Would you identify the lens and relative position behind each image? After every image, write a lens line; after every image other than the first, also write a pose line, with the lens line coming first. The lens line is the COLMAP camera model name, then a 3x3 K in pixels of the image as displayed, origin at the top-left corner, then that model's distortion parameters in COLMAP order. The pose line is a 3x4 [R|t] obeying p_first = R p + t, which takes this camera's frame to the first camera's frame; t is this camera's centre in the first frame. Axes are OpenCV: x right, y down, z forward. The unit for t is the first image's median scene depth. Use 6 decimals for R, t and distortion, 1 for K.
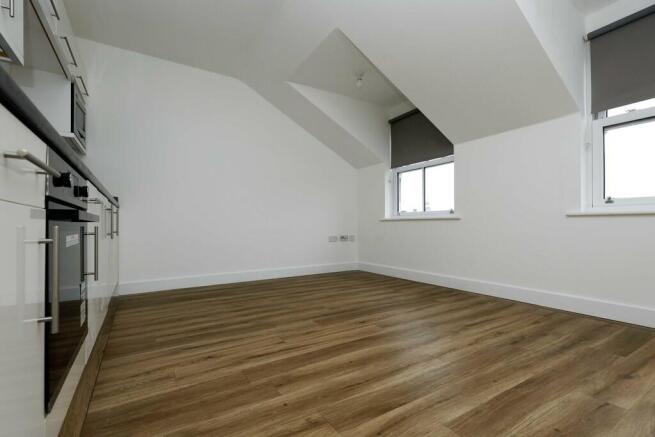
lens RADIAL K [[308.4, 0, 334.4], [0, 308.4, 220.4], [0, 0, 1]] dist [-0.010745, 0.000057]
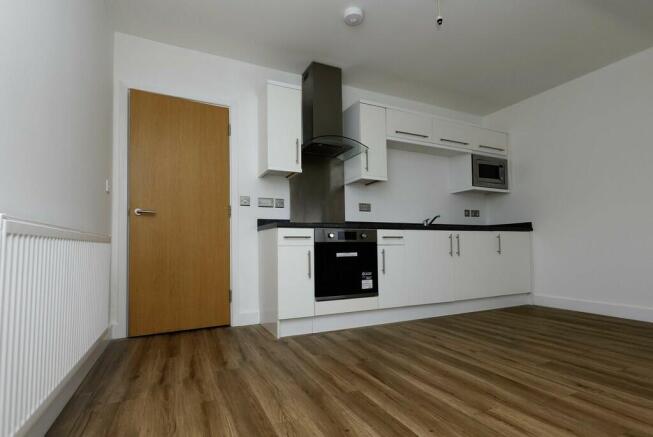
lens RADIAL K [[307.4, 0, 328.3], [0, 307.4, 222.2], [0, 0, 1]] dist [-0.010745, 0.000057]
pose [[-0.096952, -0.067199, -0.993018, 1.071666], [0.023000, 0.997300, -0.069734, -0.025077], [0.995023, -0.029600, -0.095145, 0.574855]]
